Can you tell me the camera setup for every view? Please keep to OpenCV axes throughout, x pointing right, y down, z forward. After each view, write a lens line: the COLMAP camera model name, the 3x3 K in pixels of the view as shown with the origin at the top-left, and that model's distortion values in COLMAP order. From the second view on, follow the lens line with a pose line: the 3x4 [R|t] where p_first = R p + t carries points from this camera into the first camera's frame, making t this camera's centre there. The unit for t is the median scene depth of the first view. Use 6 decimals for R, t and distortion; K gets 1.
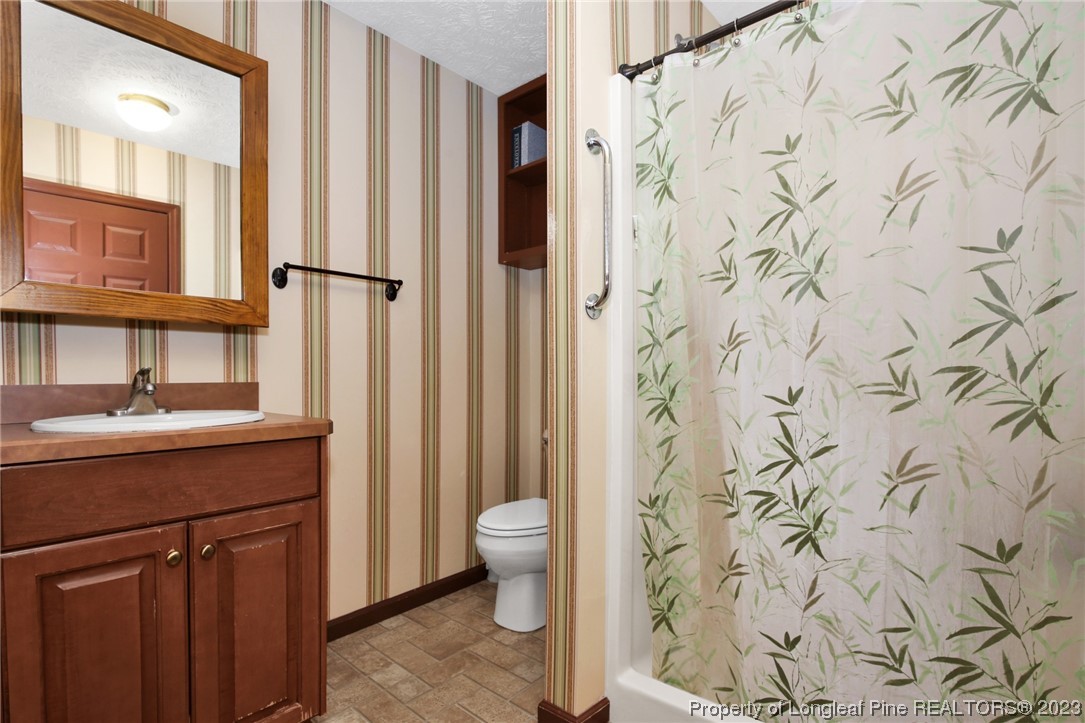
lens RADIAL K [[522.3, 0, 538.0], [0, 522.3, 372.3], [0, 0, 1]] dist [-0.007652, 0.002024]
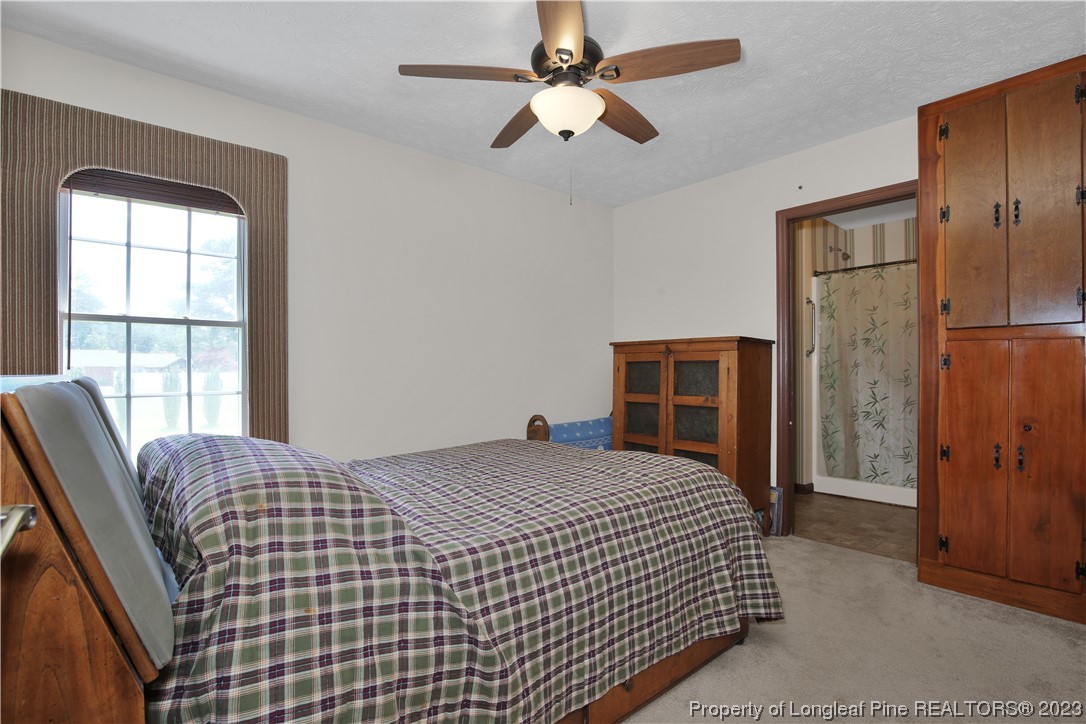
lens RADIAL K [[522.8, 0, 548.1], [0, 522.8, 359.4], [0, 0, 1]] dist [-0.007652, 0.002024]
pose [[0.993316, -0.000390, -0.115426, -1.102684], [-0.000943, 0.999934, -0.011493, -0.055441], [0.115423, 0.011525, 0.993250, -2.333585]]
